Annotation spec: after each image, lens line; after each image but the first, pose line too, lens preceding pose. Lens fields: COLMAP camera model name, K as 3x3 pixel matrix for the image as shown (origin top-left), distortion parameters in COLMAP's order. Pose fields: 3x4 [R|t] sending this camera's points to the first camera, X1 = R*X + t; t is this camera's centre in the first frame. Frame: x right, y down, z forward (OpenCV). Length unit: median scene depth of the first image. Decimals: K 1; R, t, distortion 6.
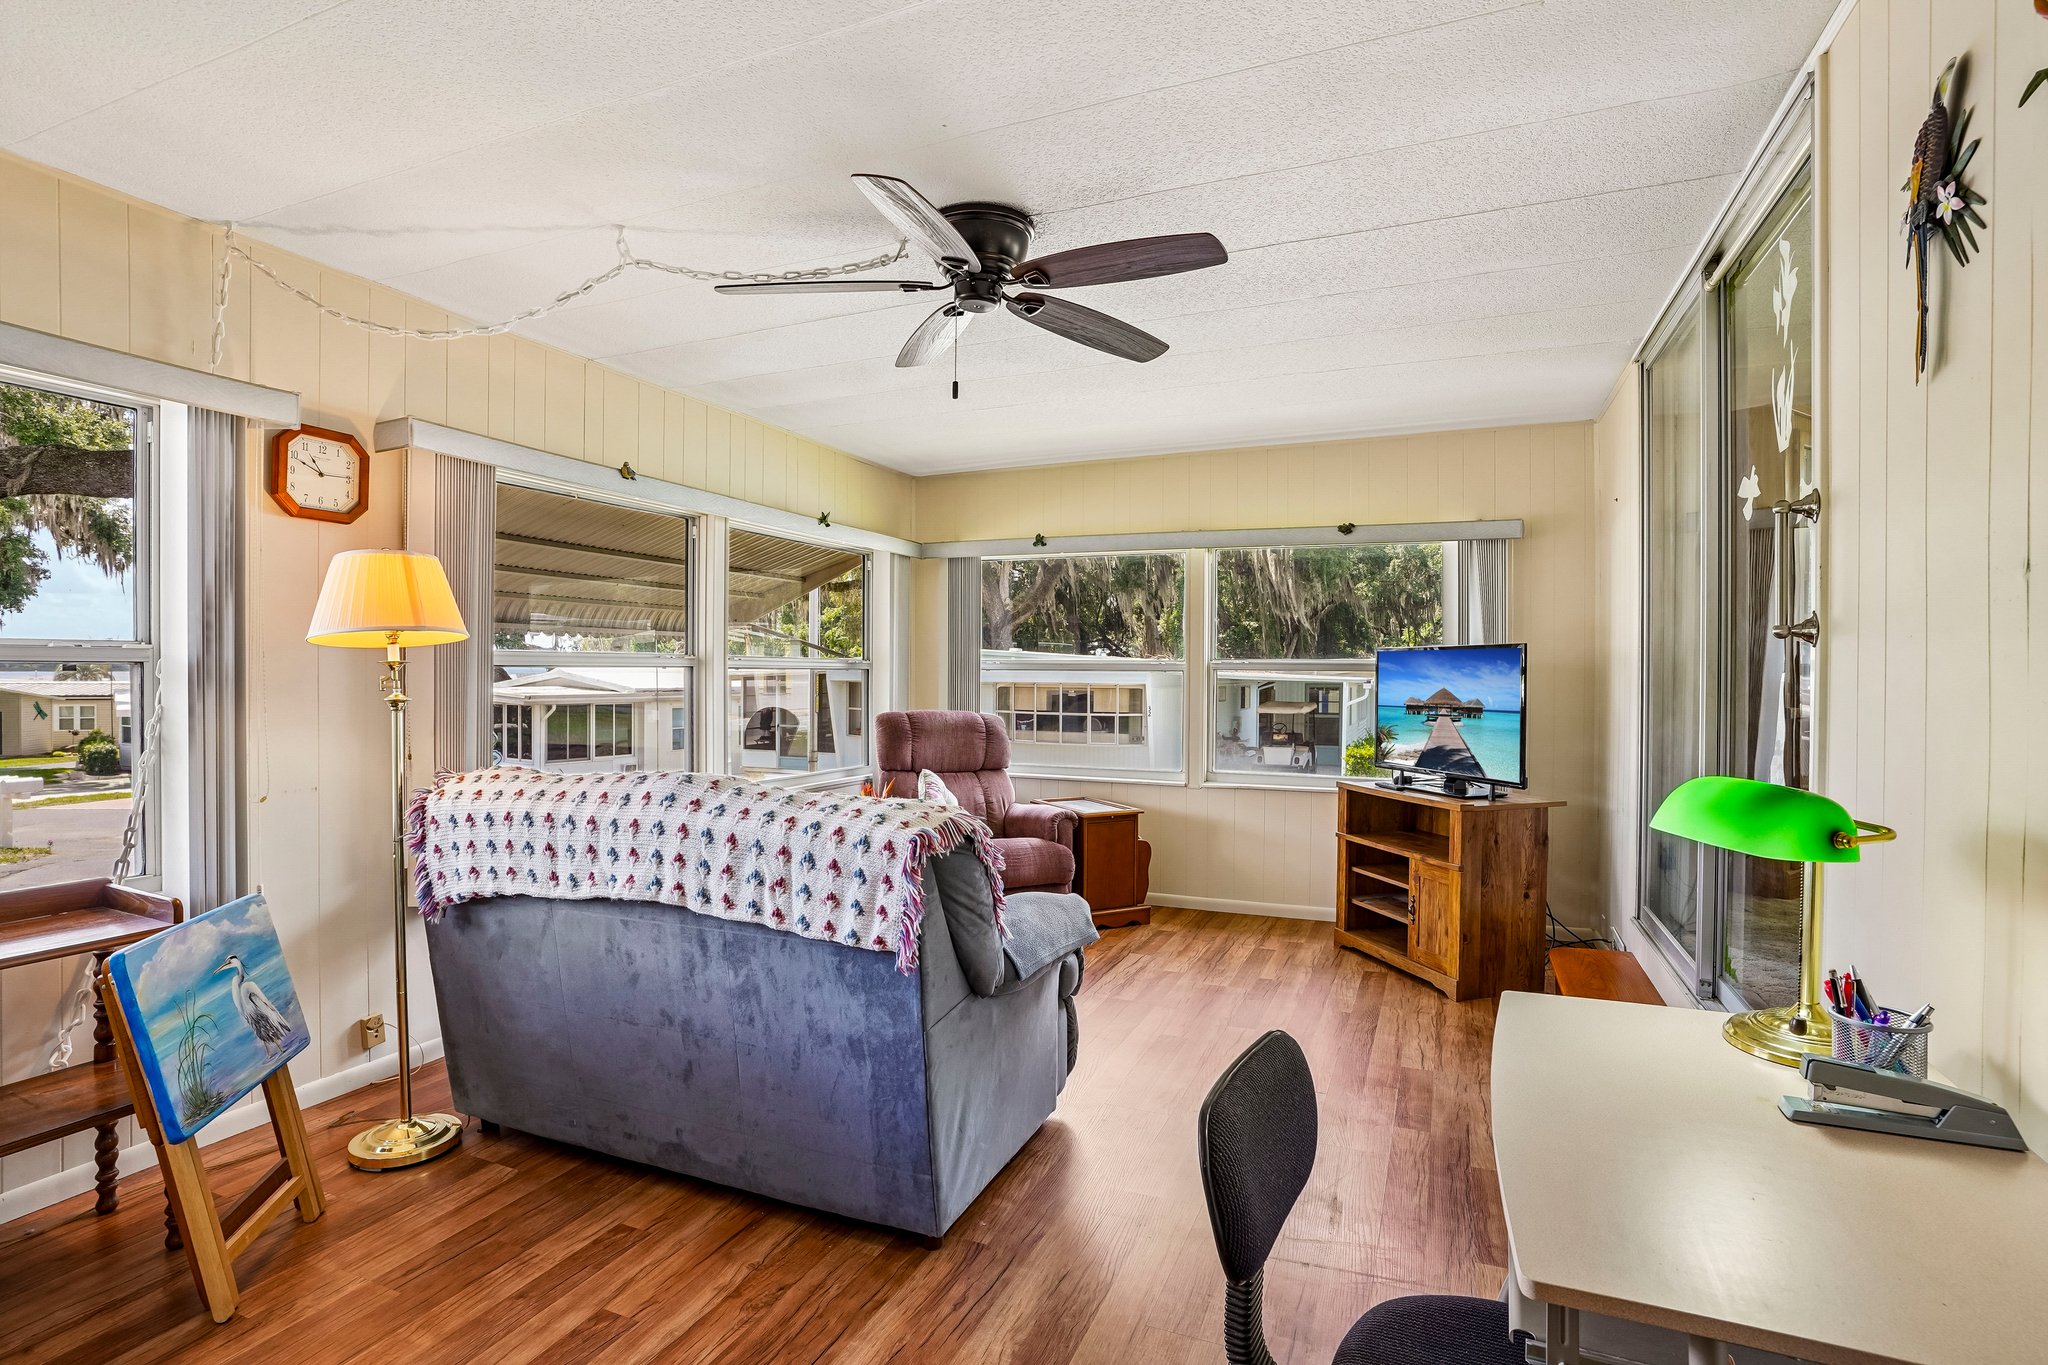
lens RADIAL K [[1002.2, 0, 1024.0], [0, 1002.2, 682.5], [0, 0, 1]] dist [-0.081783, 0.033578]
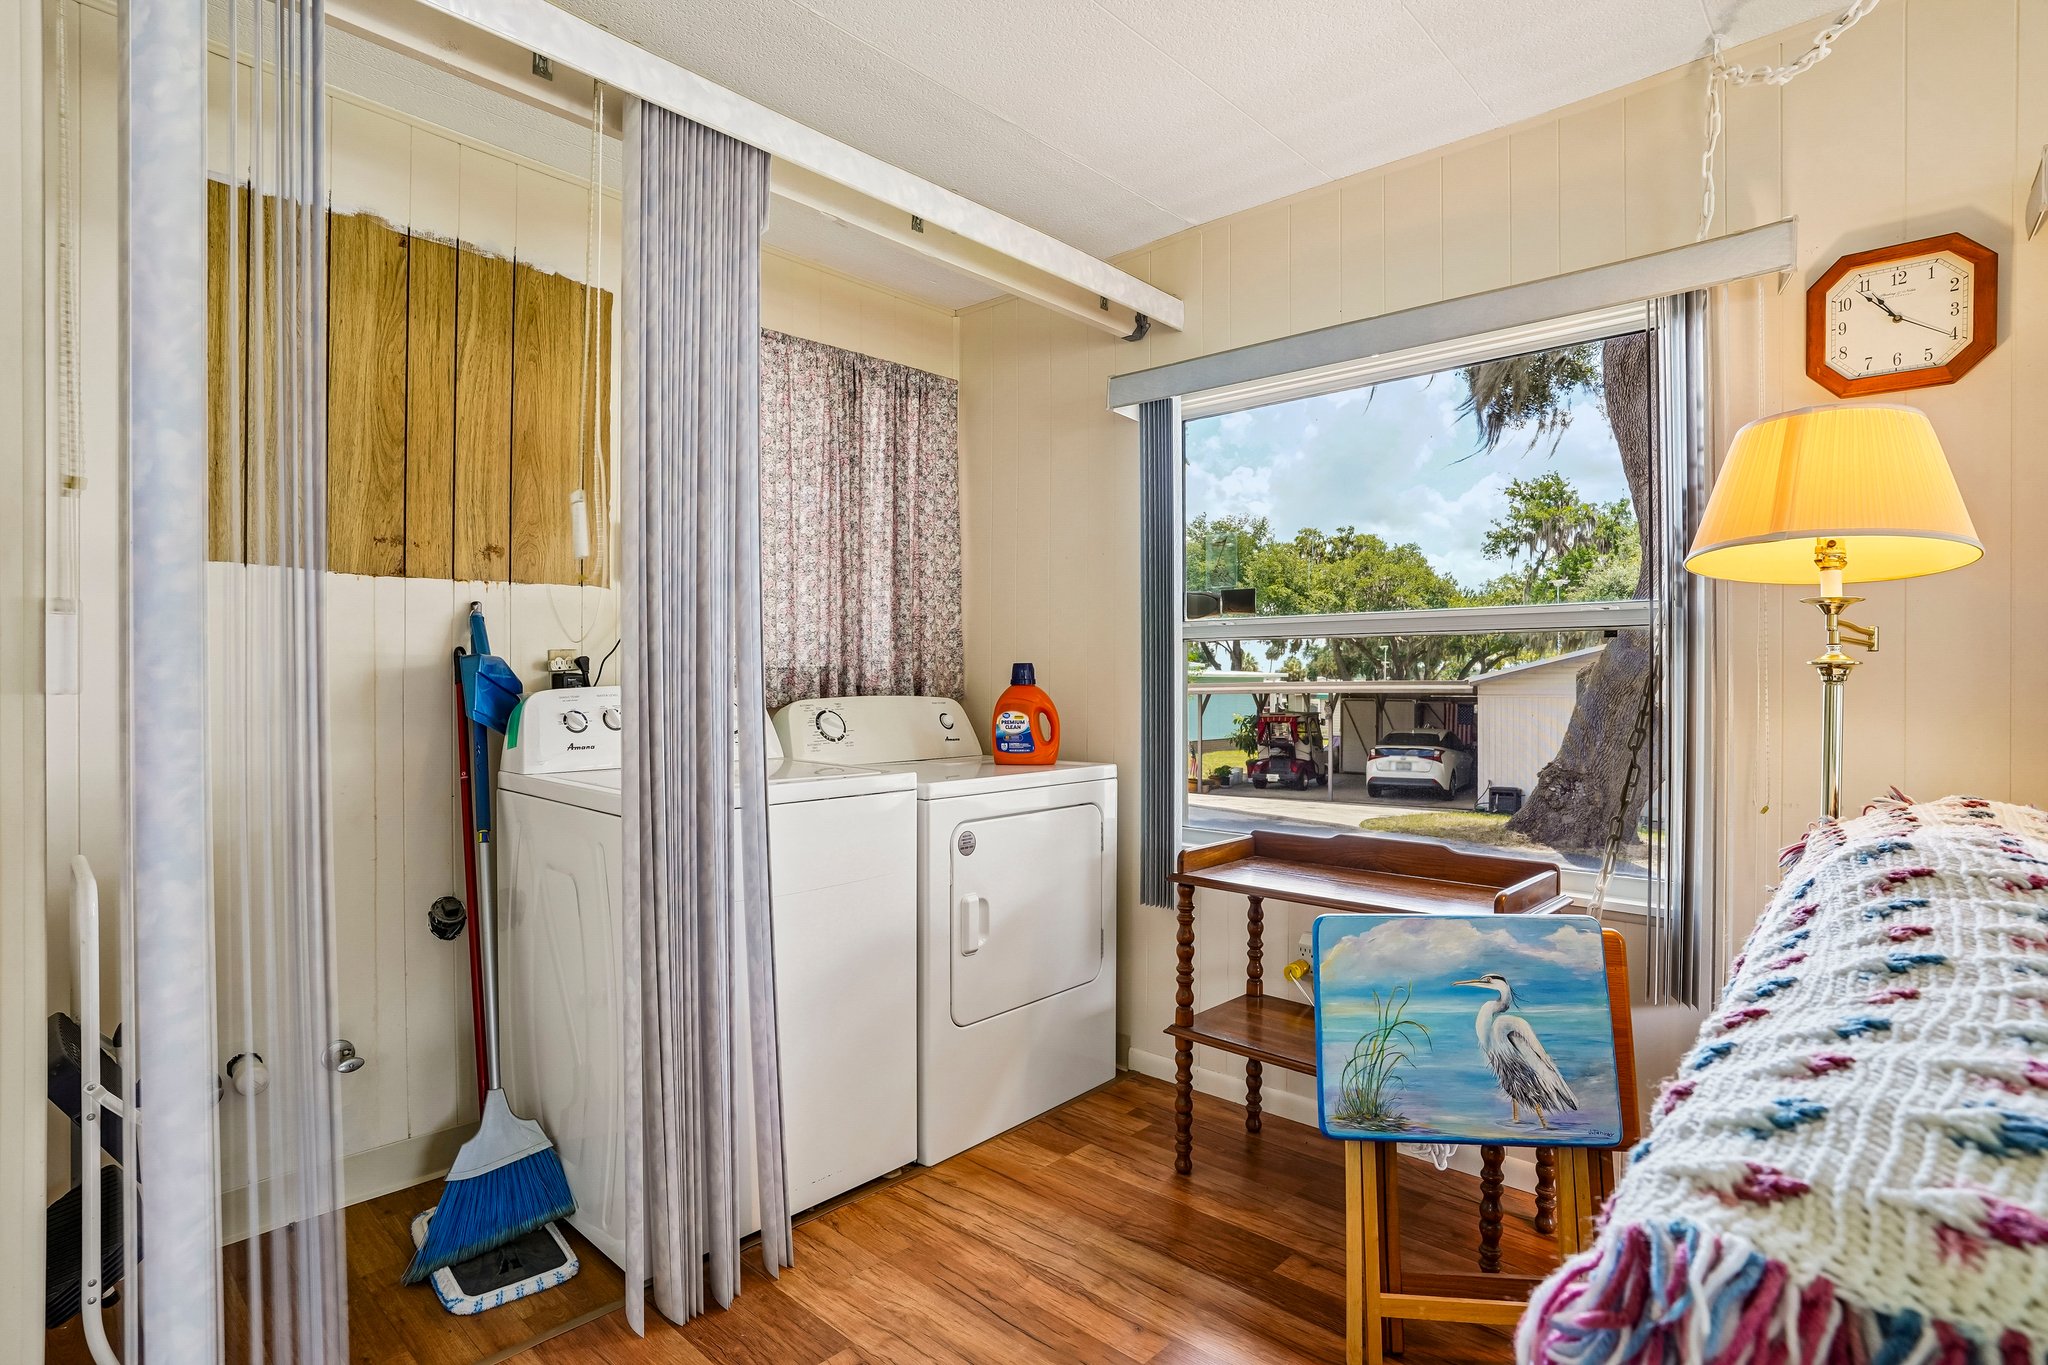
lens RADIAL K [[1024.0, 0, 1024.0], [0, 1024.0, 682.5], [0, 0, 1]] dist [-0.060889, 0.031182]
pose [[-0.331454, -0.006235, -0.943451, 0.103781], [-0.015403, 0.999881, -0.001196, 0.044539], [0.943346, 0.014135, -0.331510, 0.874513]]
